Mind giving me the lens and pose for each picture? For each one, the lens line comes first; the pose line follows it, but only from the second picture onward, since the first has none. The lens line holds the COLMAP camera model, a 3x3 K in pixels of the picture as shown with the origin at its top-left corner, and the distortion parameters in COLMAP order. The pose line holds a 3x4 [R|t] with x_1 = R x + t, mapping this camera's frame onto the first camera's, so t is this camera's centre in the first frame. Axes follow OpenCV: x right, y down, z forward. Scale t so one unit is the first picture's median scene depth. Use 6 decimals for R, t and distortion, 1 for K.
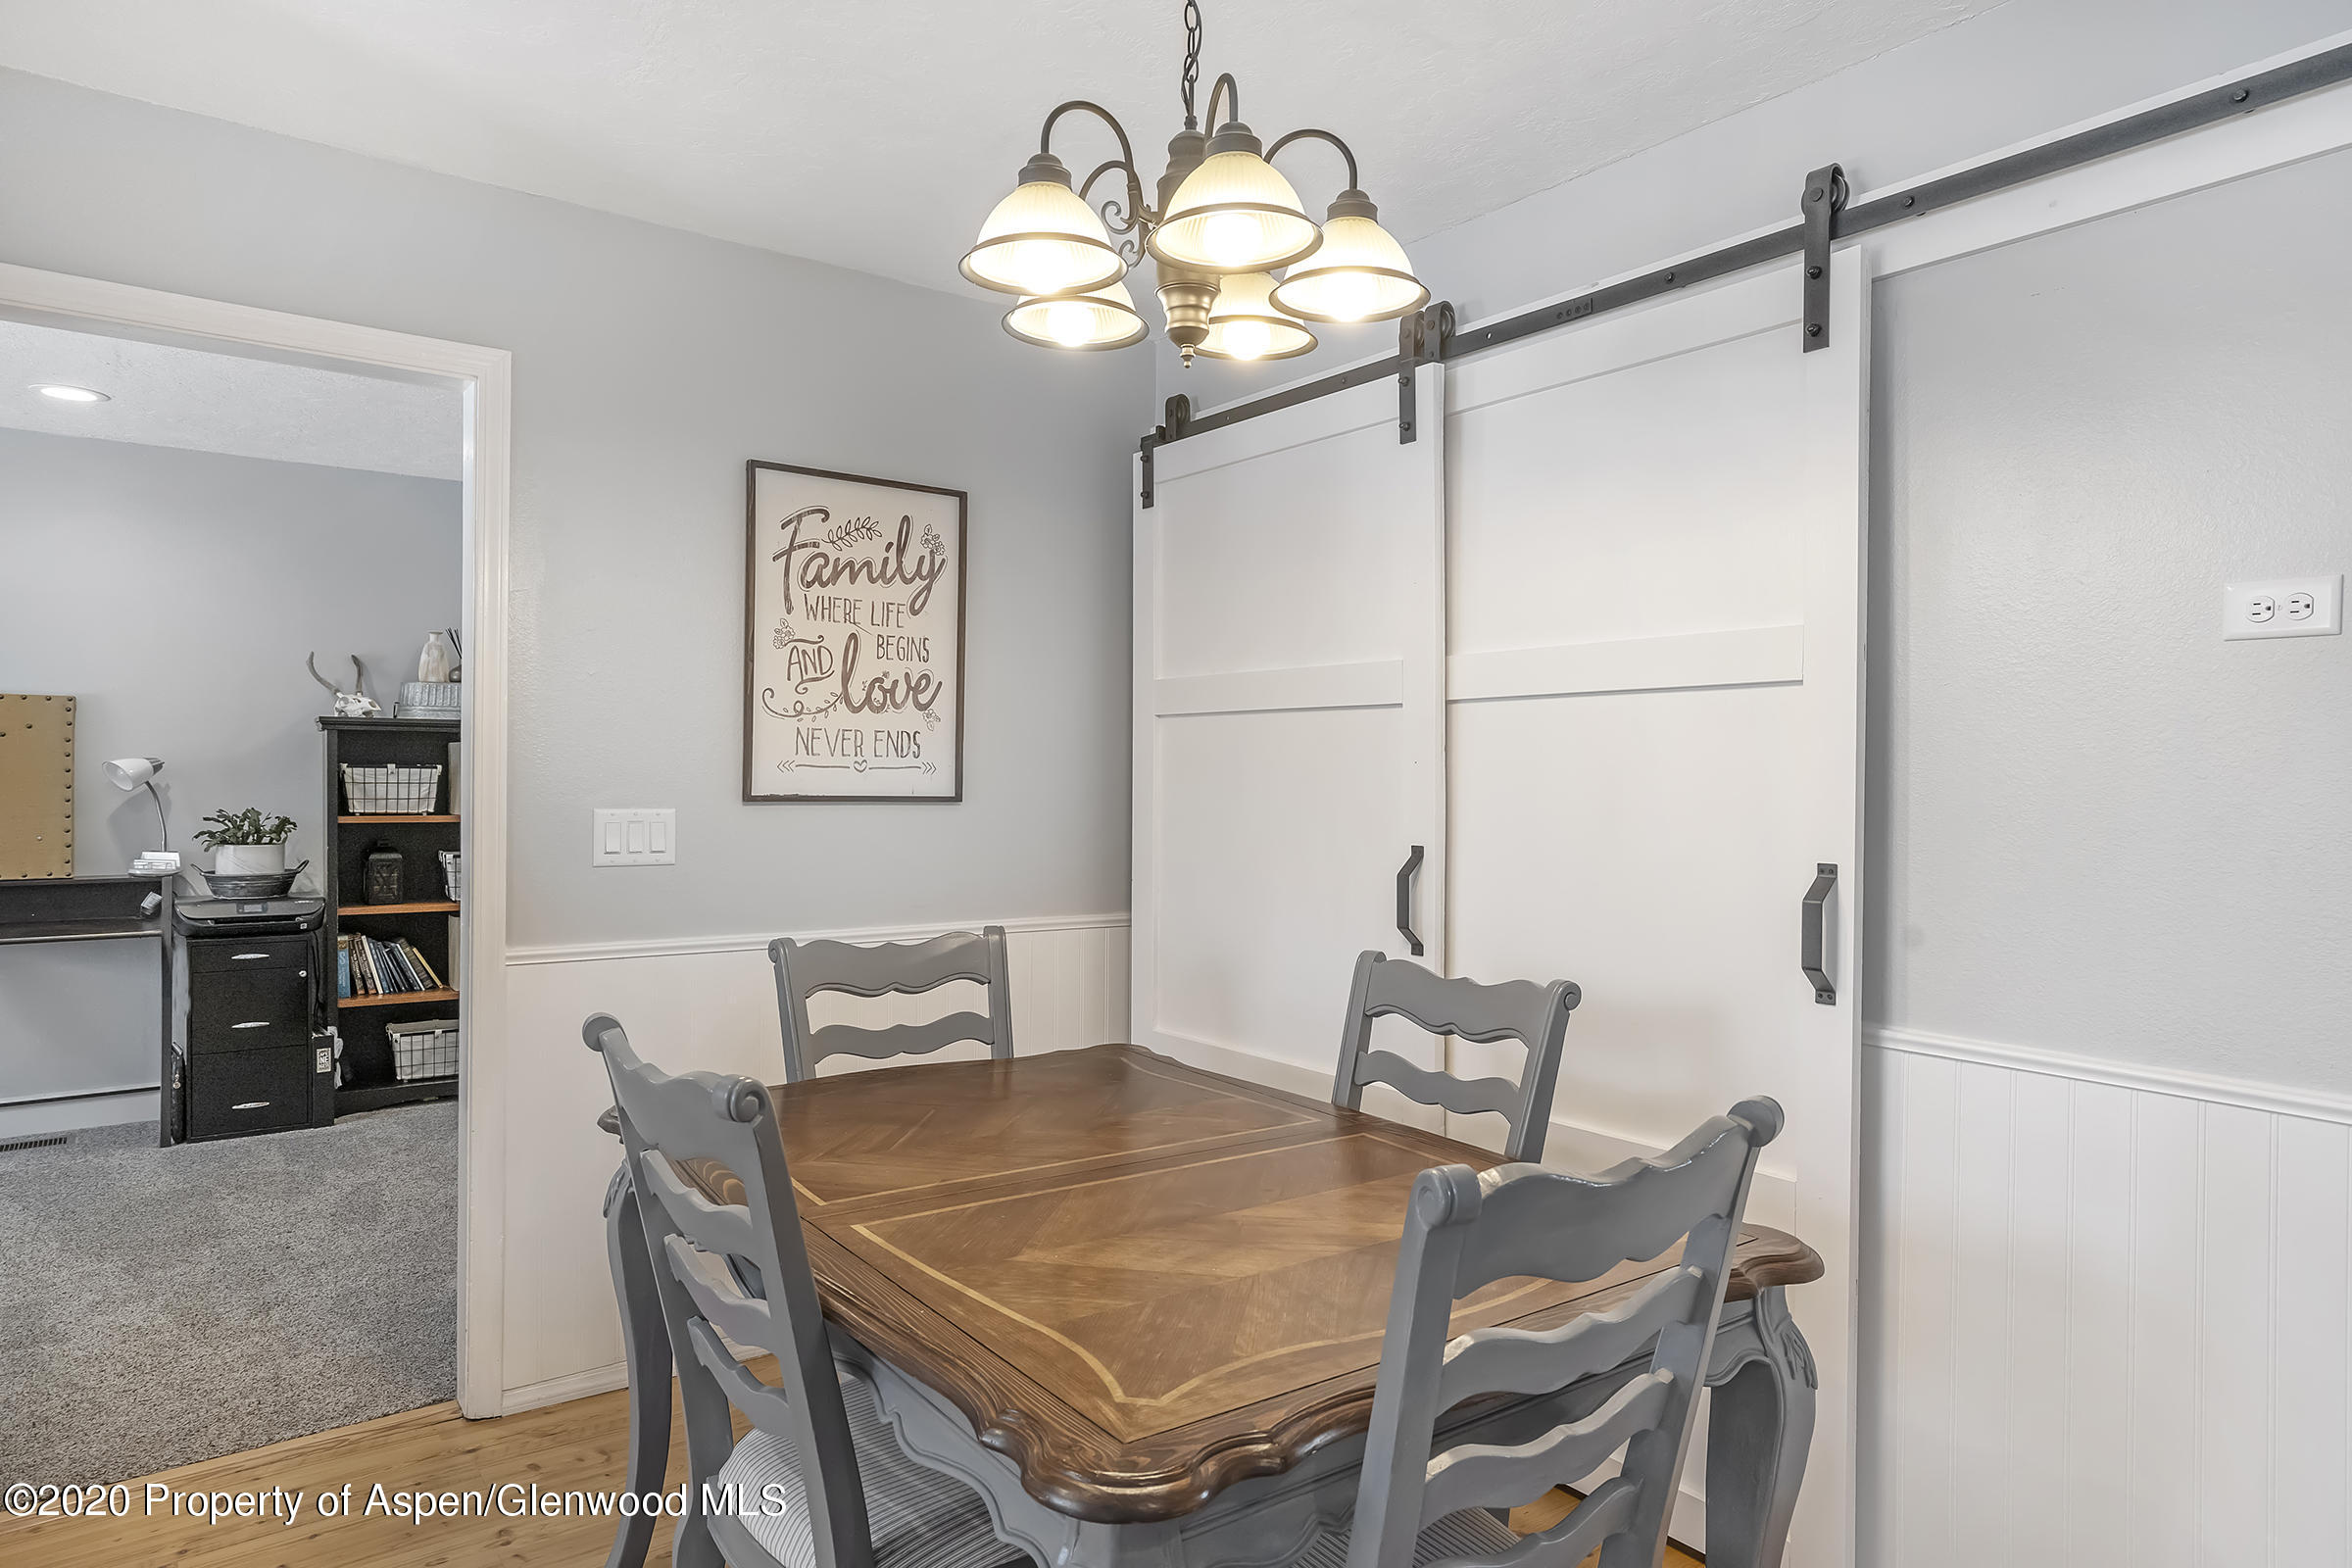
lens RADIAL K [[1373.8, 0, 1187.5], [0, 1373.8, 795.7], [0, 0, 1]] dist [0.001113, 0.000747]
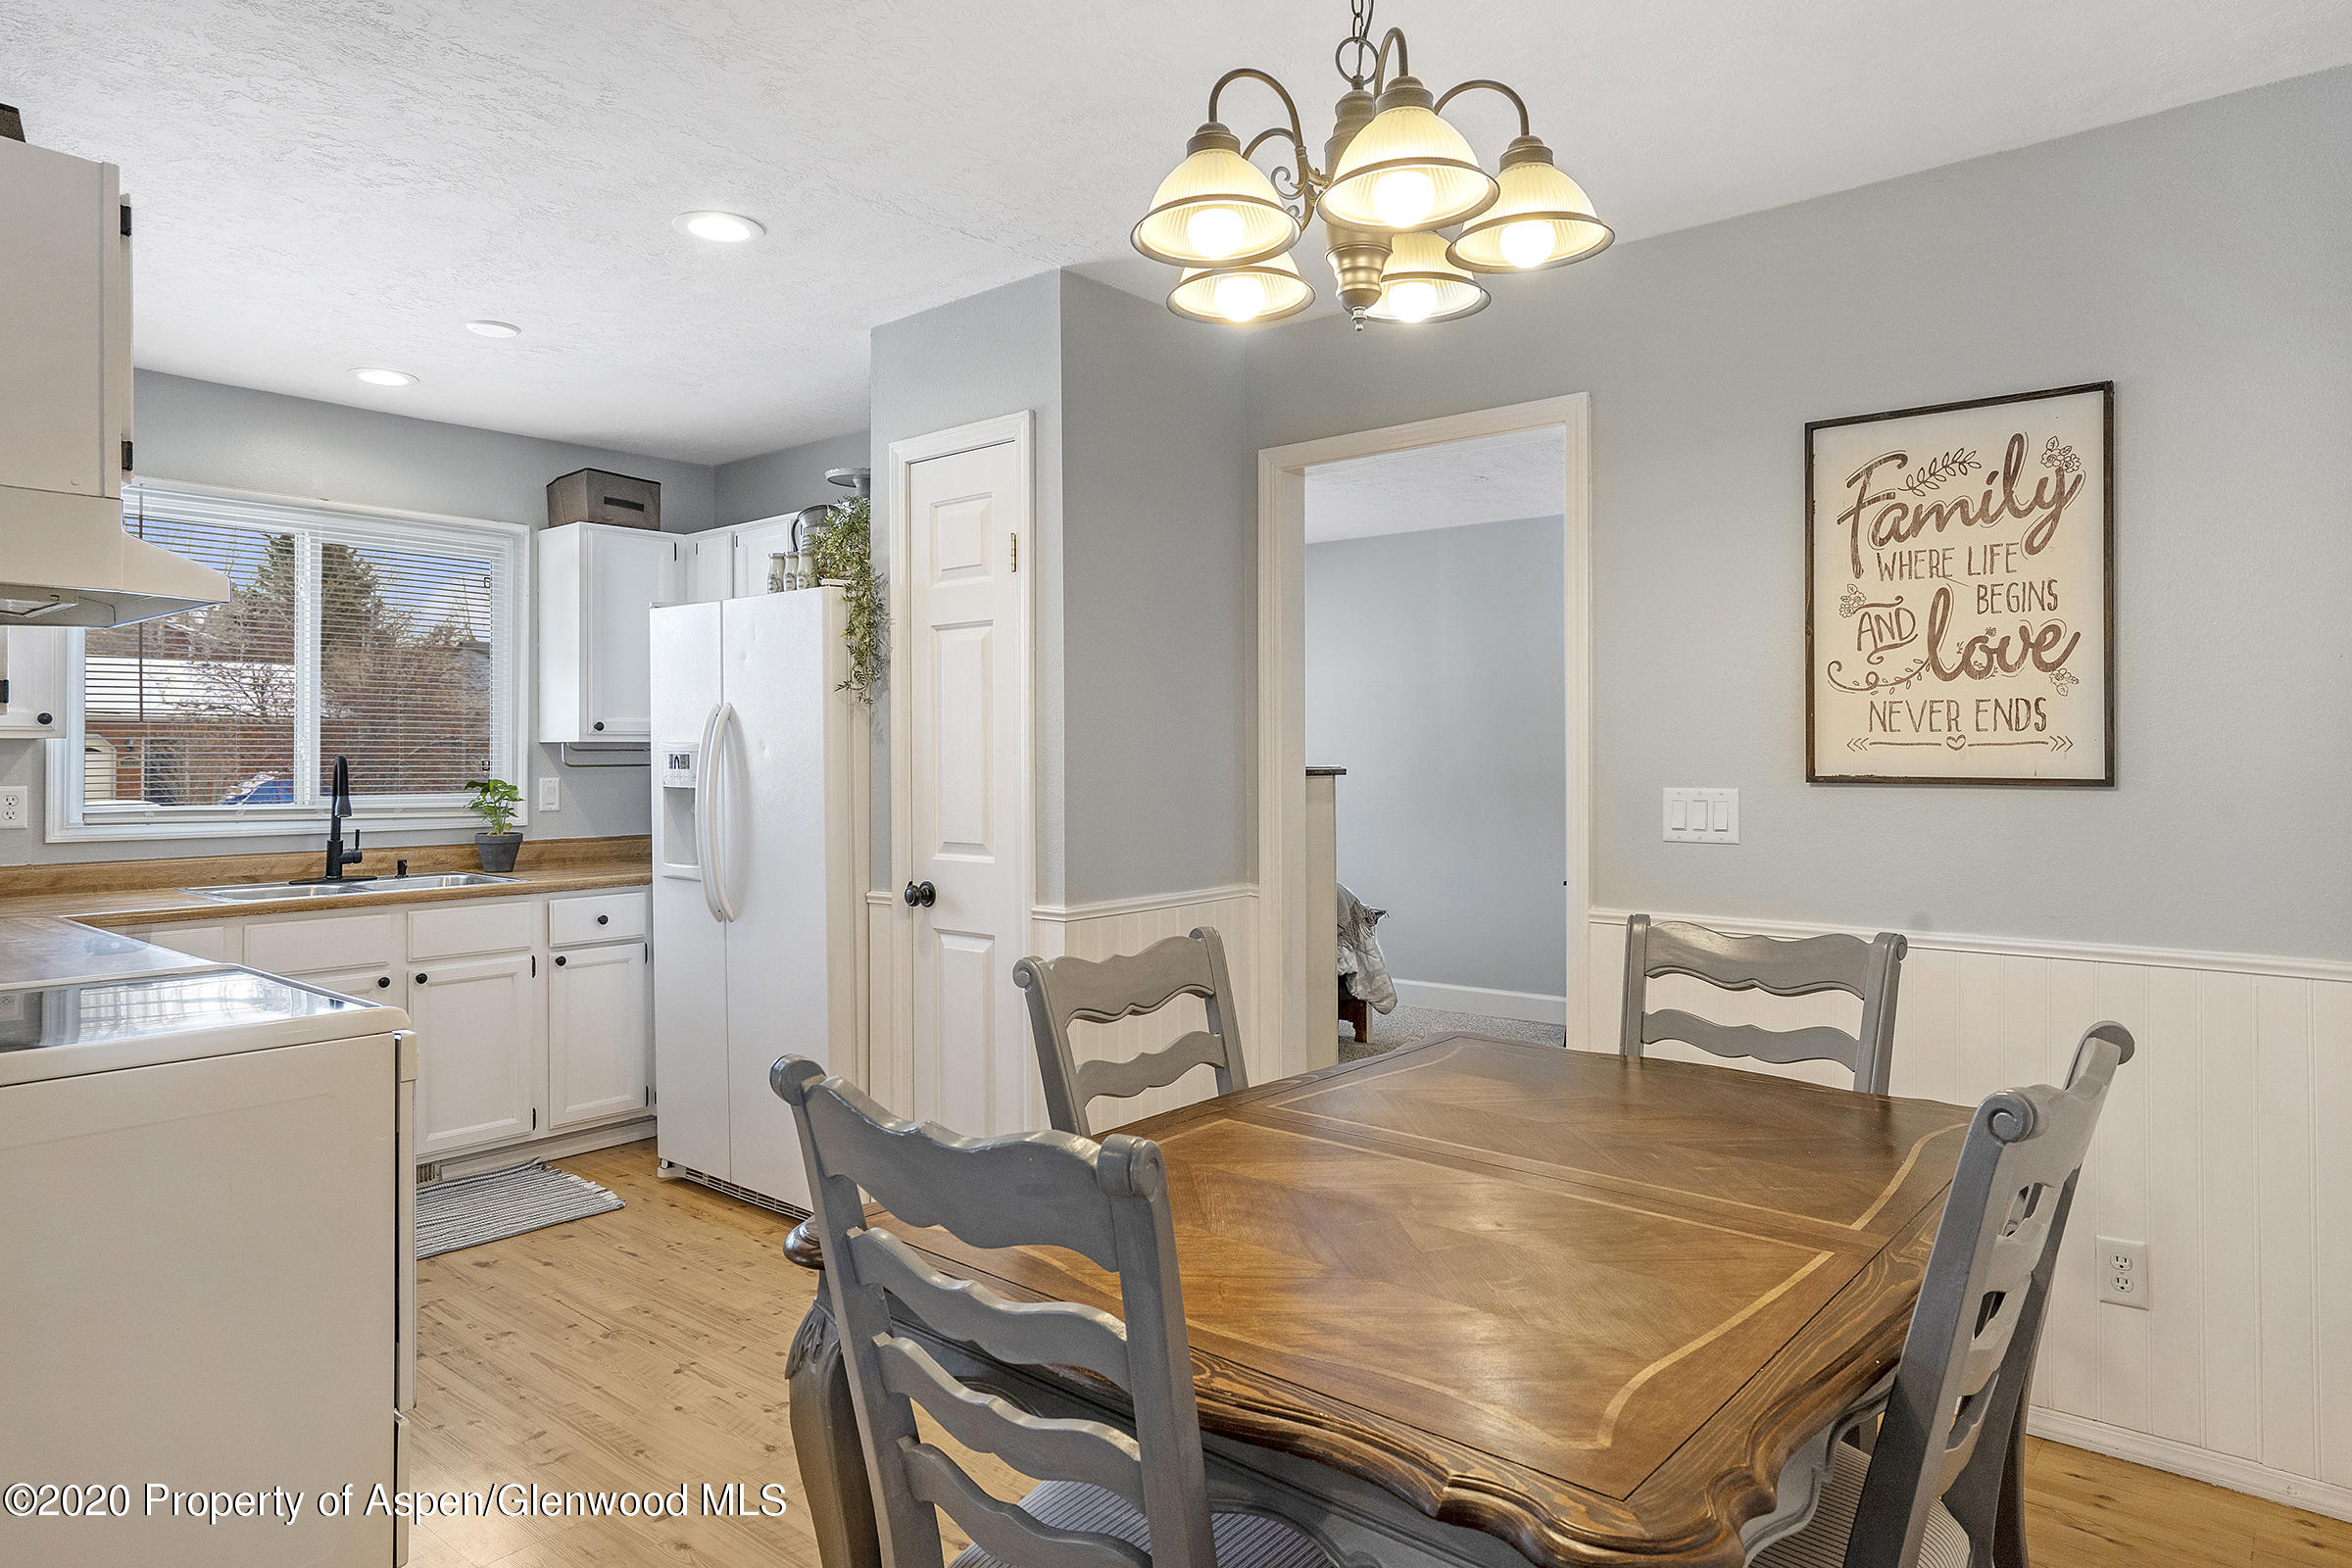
lens RADIAL K [[1373.8, 0, 1186.8], [0, 1373.8, 764.7], [0, 0, 1]] dist [0.001113, 0.000747]
pose [[0.267848, -0.006698, -0.963438, 0.457838], [-0.011298, 0.999885, -0.010092, 0.006169], [0.963395, 0.013588, 0.267742, 0.316930]]
